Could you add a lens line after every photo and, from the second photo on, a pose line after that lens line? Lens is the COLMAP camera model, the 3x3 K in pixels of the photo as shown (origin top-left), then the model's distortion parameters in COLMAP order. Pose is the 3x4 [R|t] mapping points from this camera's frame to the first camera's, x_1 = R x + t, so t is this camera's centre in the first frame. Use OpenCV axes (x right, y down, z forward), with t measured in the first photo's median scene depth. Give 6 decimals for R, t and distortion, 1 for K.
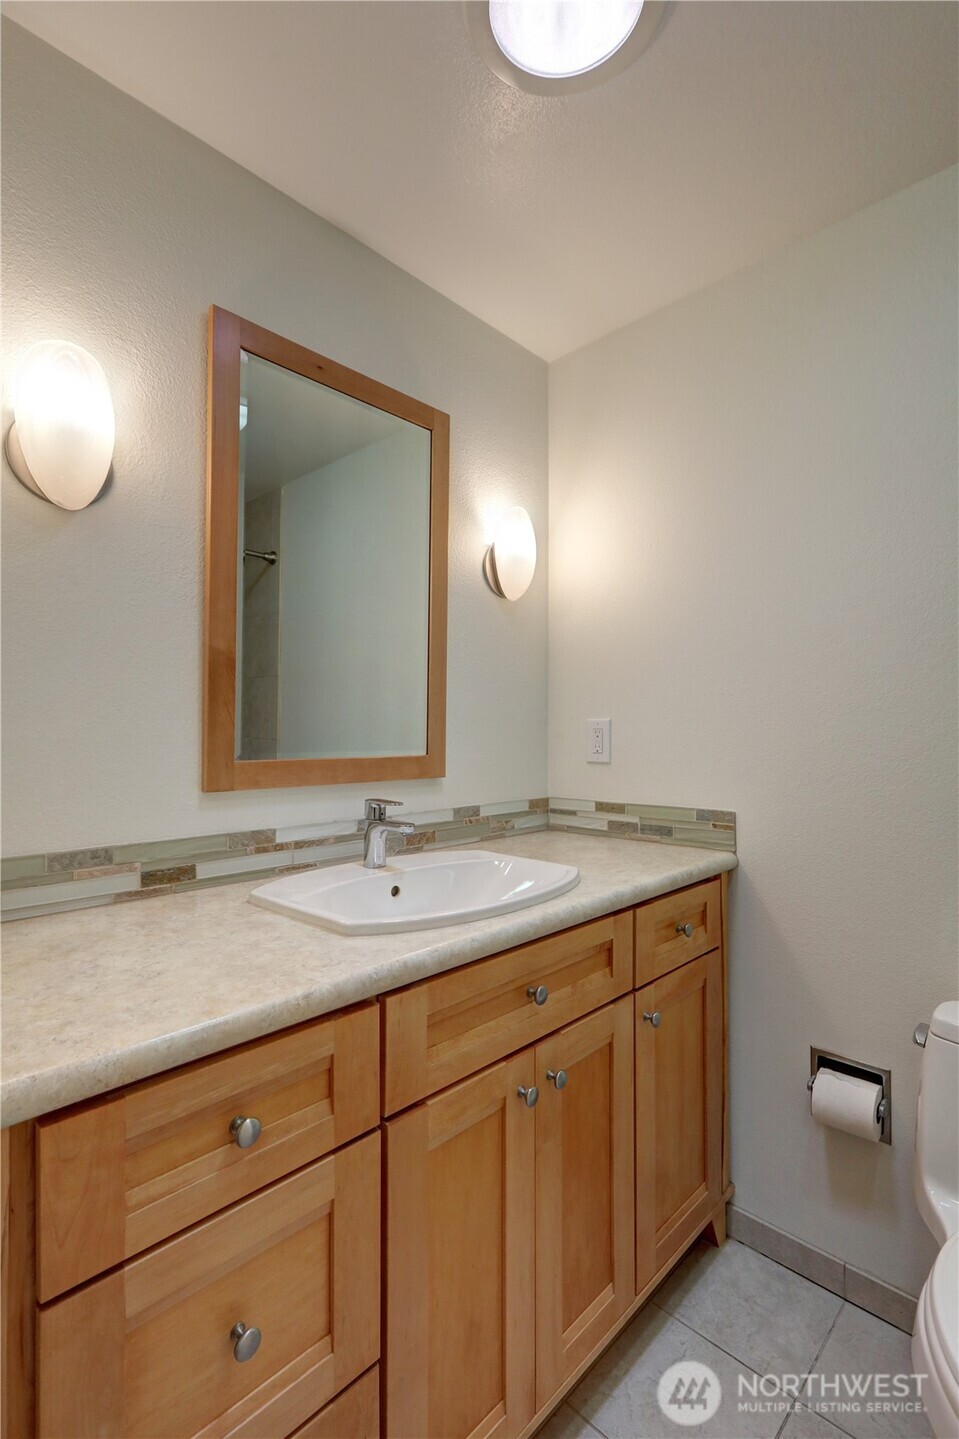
lens RADIAL K [[663.8, 0, 480.8], [0, 663.8, 722.7], [0, 0, 1]] dist [-0.004718, 0.003277]
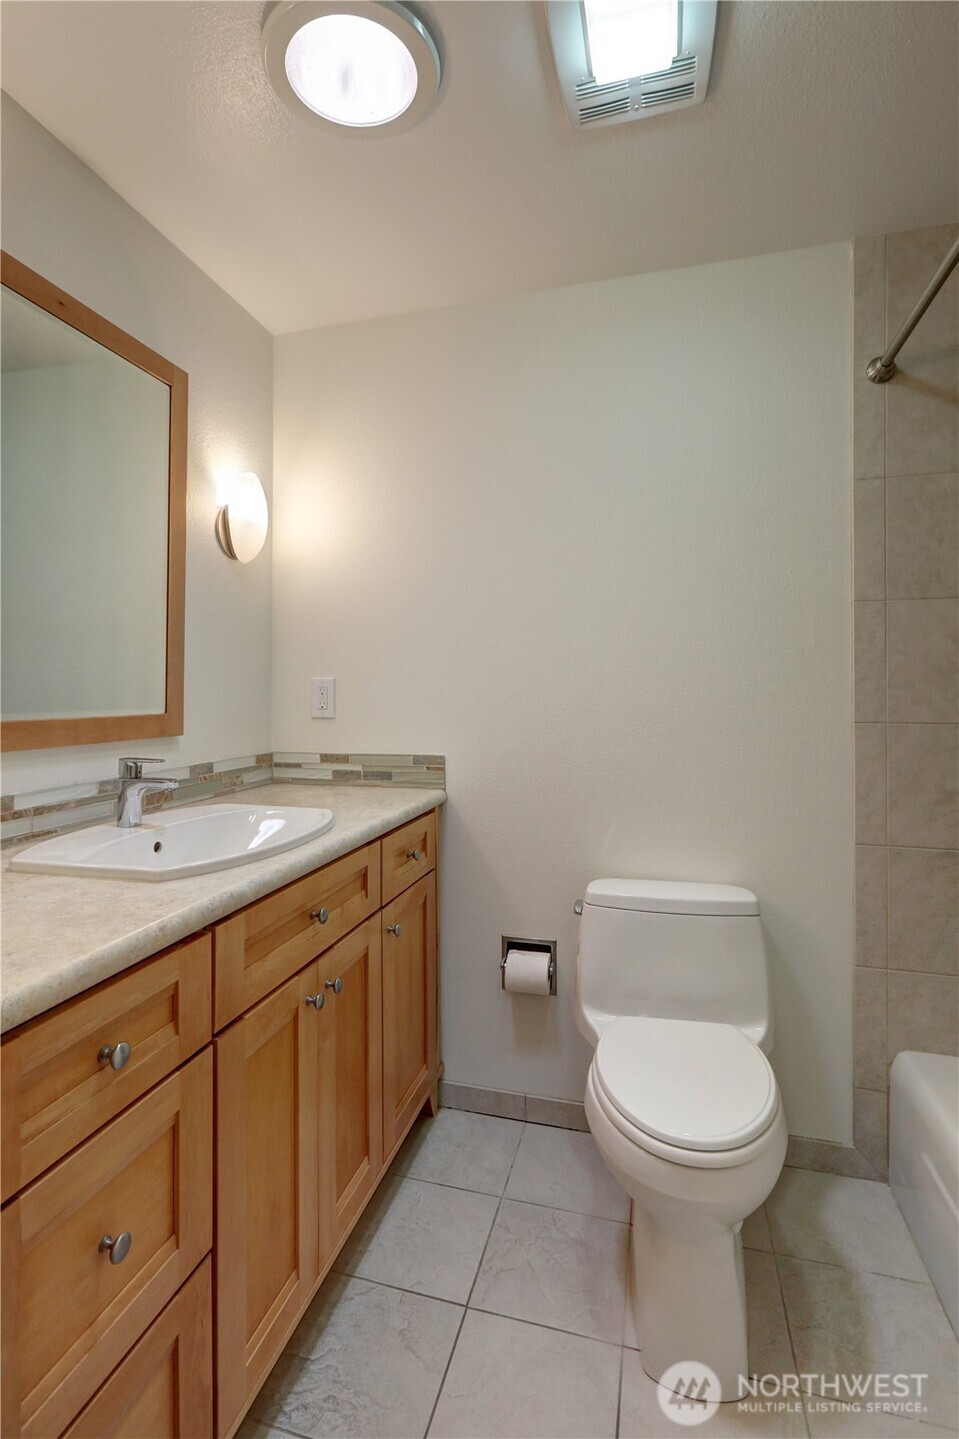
lens RADIAL K [[663.8, 0, 476.7], [0, 663.8, 686.9], [0, 0, 1]] dist [-0.004718, 0.003277]
pose [[0.882160, -0.001753, 0.470947, -0.173921], [-0.002336, 0.999964, 0.008099, 0.000246], [-0.470944, -0.008245, 0.882125, -0.117907]]
